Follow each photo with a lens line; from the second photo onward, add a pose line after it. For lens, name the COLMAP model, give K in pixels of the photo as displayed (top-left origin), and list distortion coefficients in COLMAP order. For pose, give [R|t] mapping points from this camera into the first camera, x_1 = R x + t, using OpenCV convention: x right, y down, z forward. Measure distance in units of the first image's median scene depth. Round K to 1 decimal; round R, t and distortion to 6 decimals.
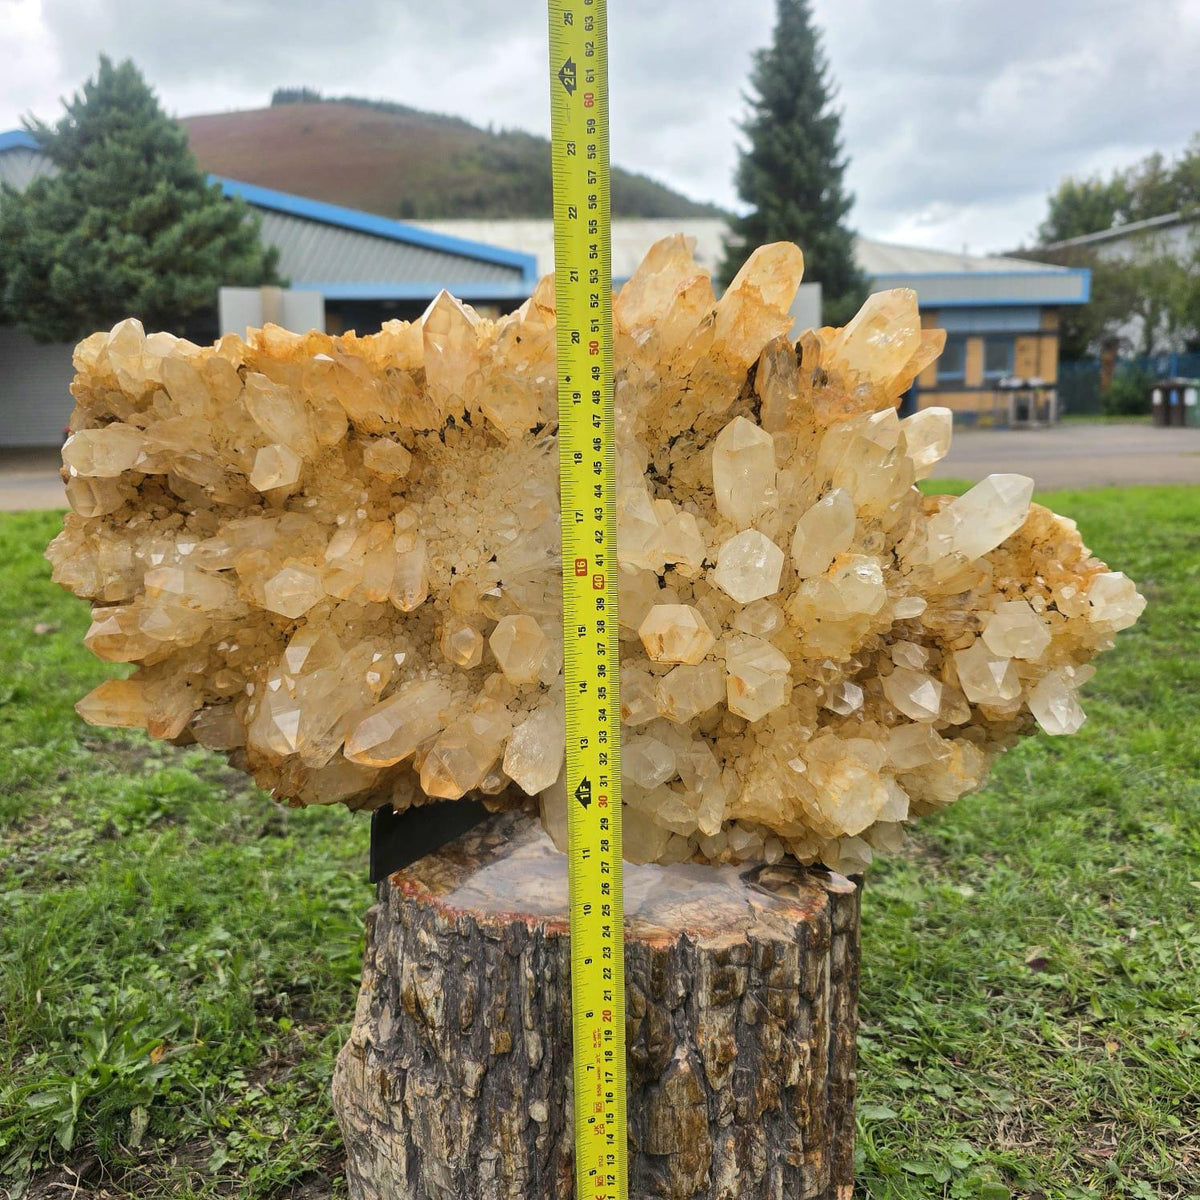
lens RADIAL K [[1093.5, 0, 603.8], [0, 1093.5, 618.0], [0, 0, 1]] dist [0.017115, 0.000000]
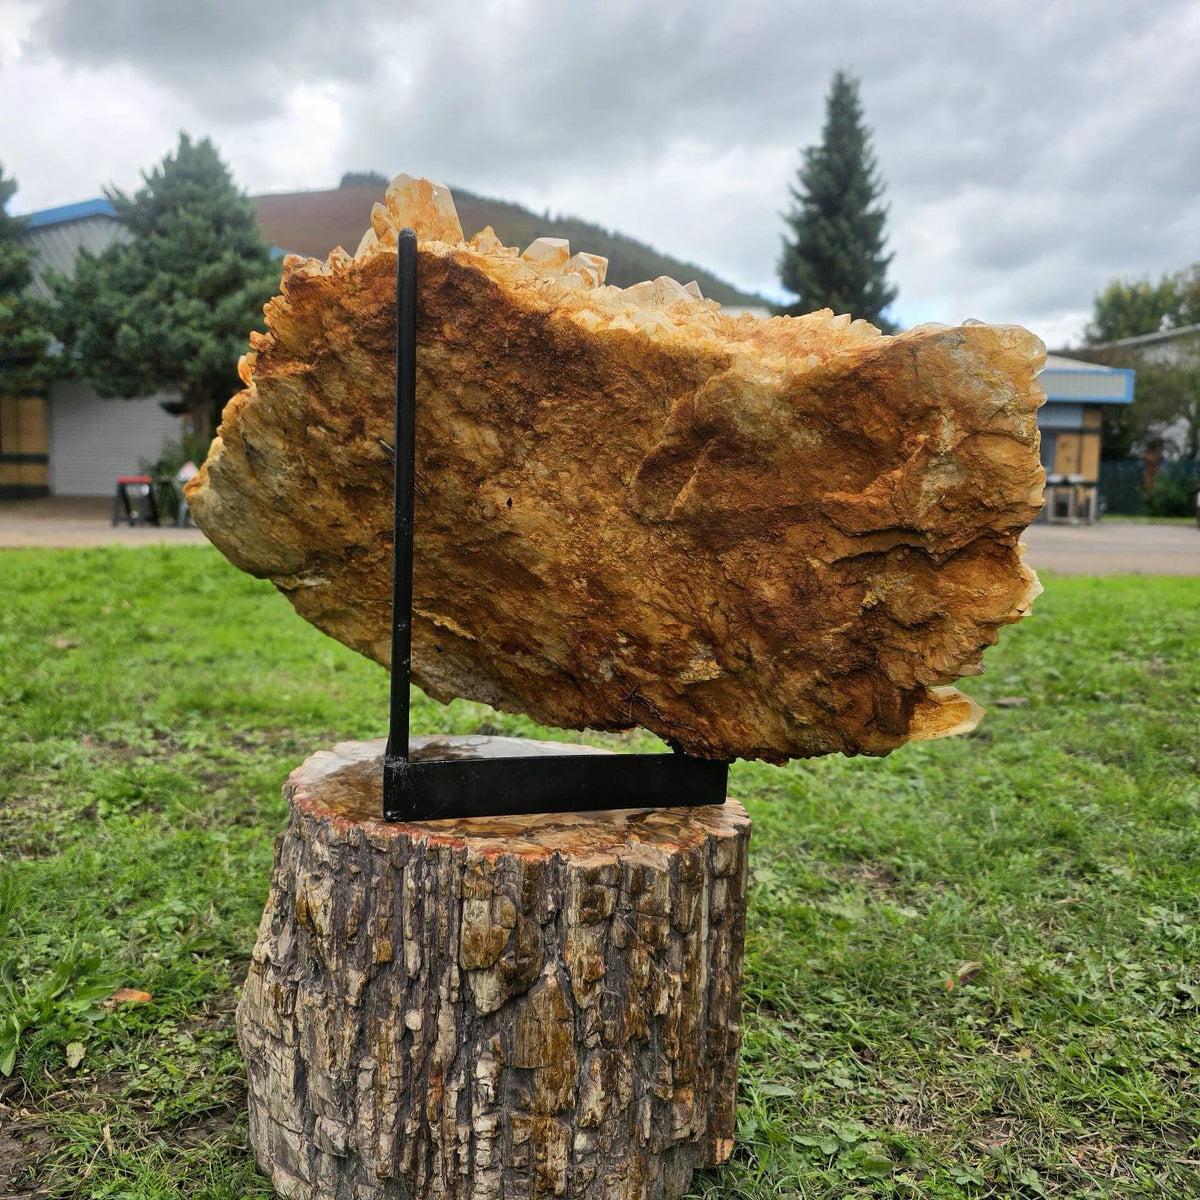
lens RADIAL K [[1093.5, 0, 584.0], [0, 1093.5, 614.0], [0, 0, 1]] dist [0.017115, 0.000000]
pose [[0.997548, 0.050860, -0.048071, 0.101796], [-0.054227, 0.995963, -0.071529, 0.098734], [0.044239, 0.073960, 0.996279, -0.049841]]
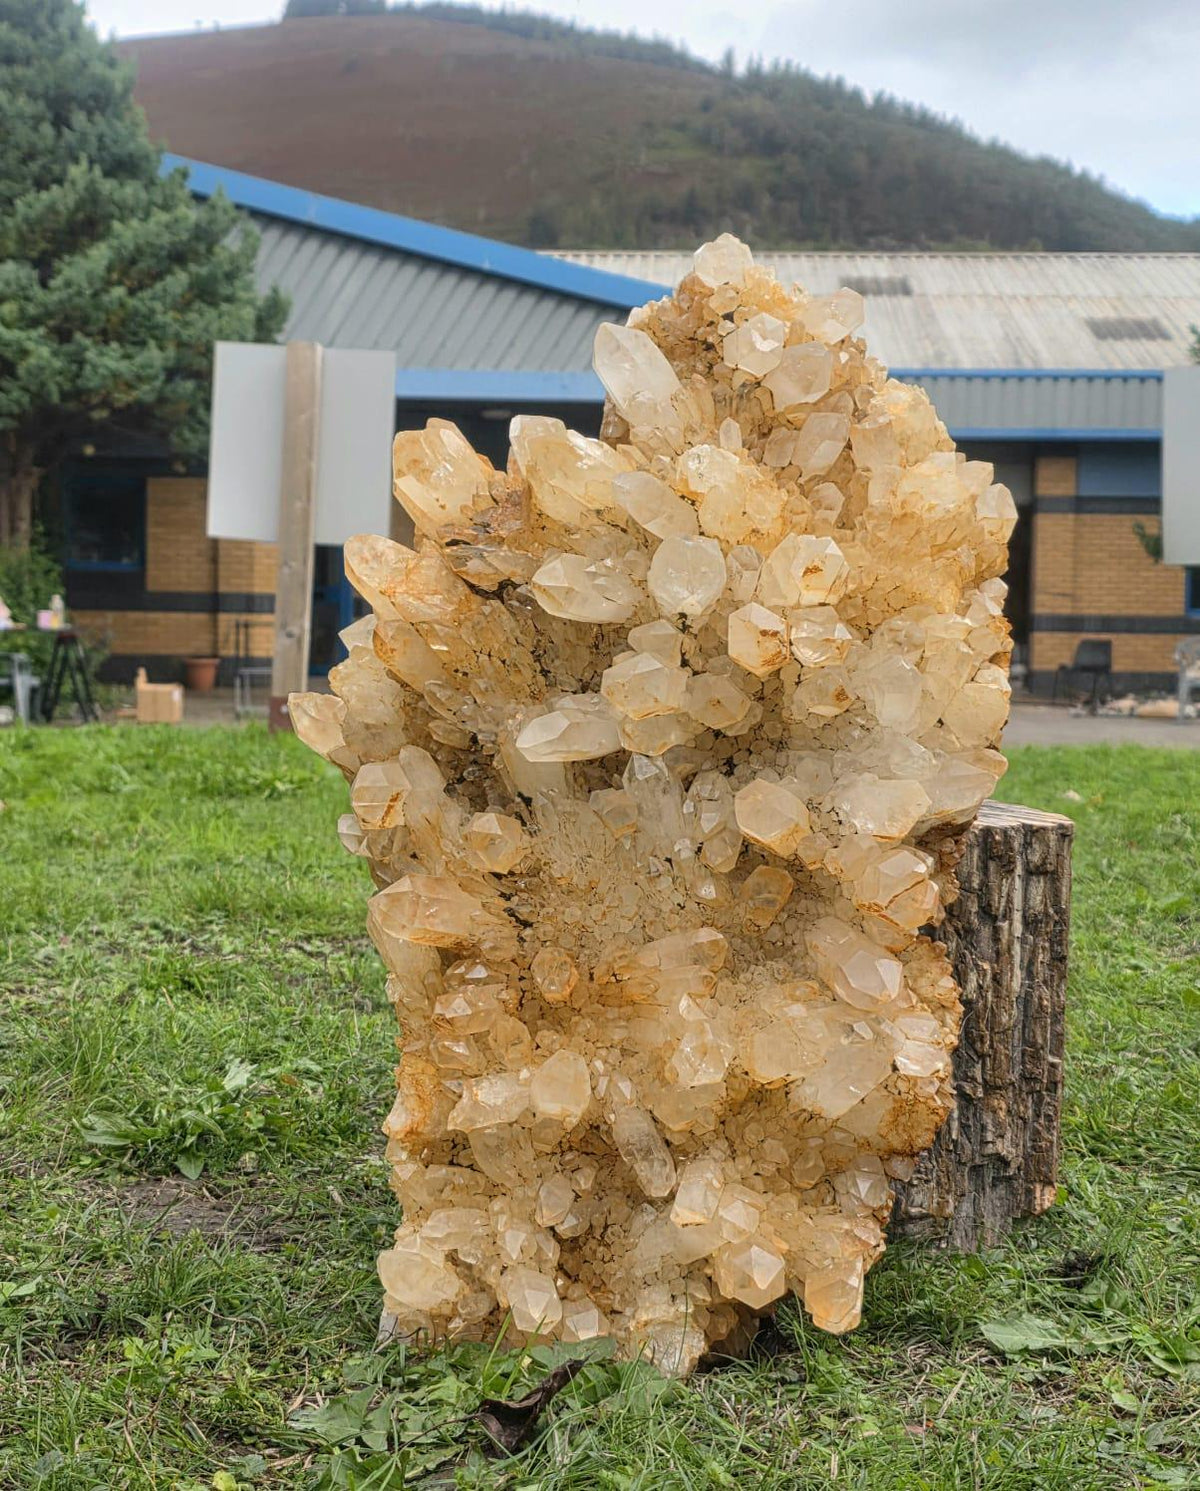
lens RADIAL K [[2407.6, 0, 568.3], [0, 2407.6, 740.9], [0, 0, 1]] dist [0.135335, 0.000000]
pose [[0.987706, 0.044932, -0.149728, 0.103263], [-0.066713, 0.987358, -0.143783, 0.415074], [0.141374, 0.152004, 0.978217, -0.919216]]
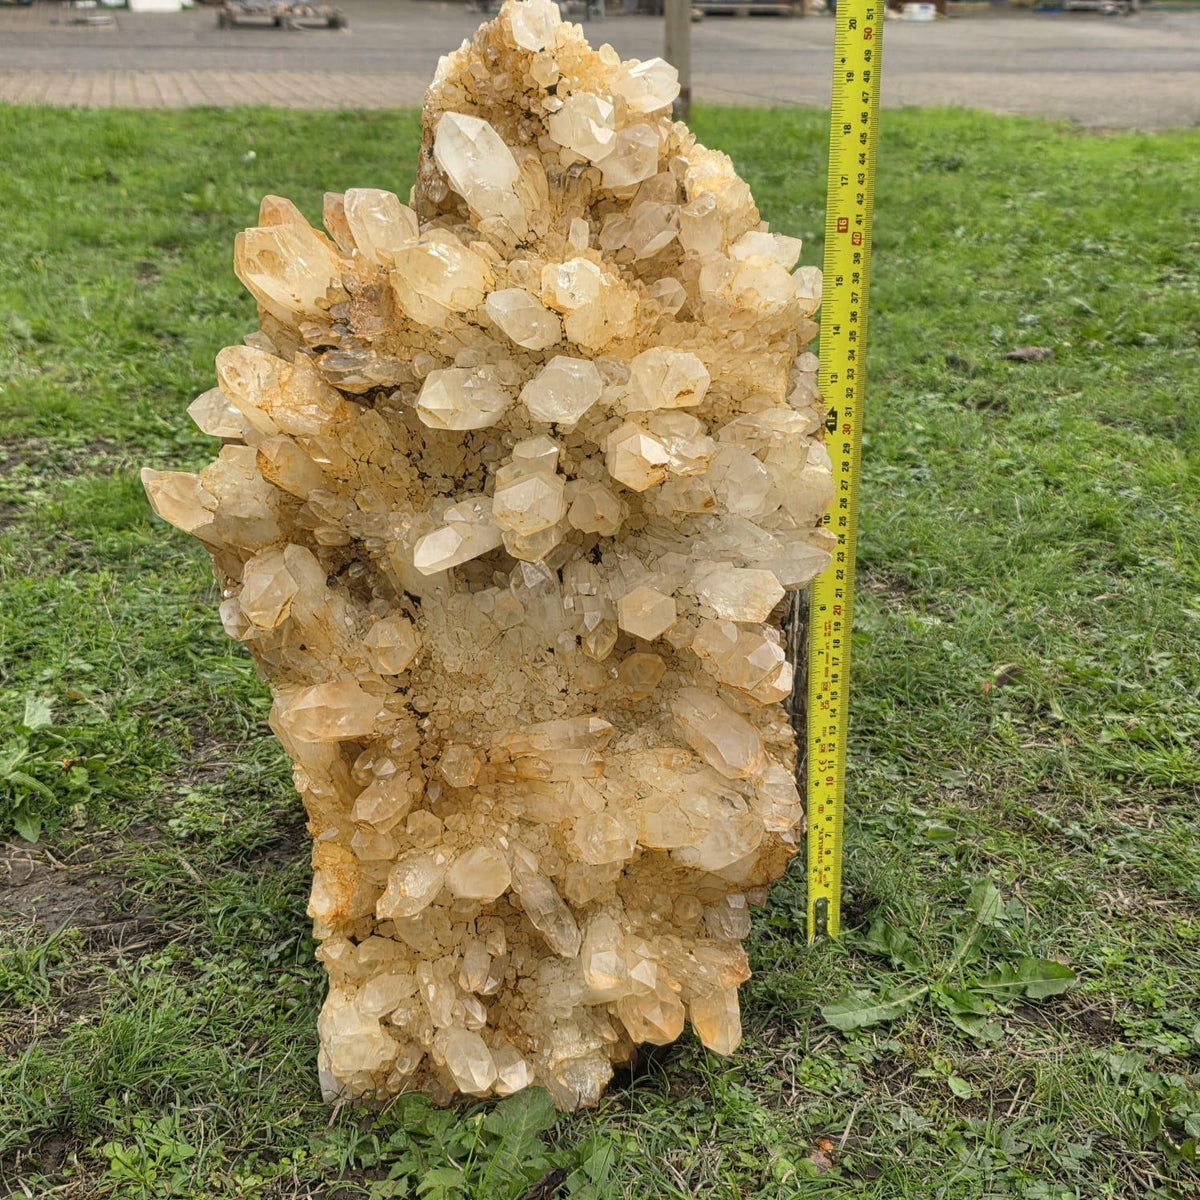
lens RADIAL K [[1956.4, 0, 579.4], [0, 1956.4, 576.6], [0, 0, 1]] dist [0.078313, 0.000000]
pose [[0.992611, 0.001775, 0.121324, -0.206411], [-0.016353, 0.992727, 0.119268, 0.050678], [-0.120230, -0.120371, 0.985422, -0.746303]]
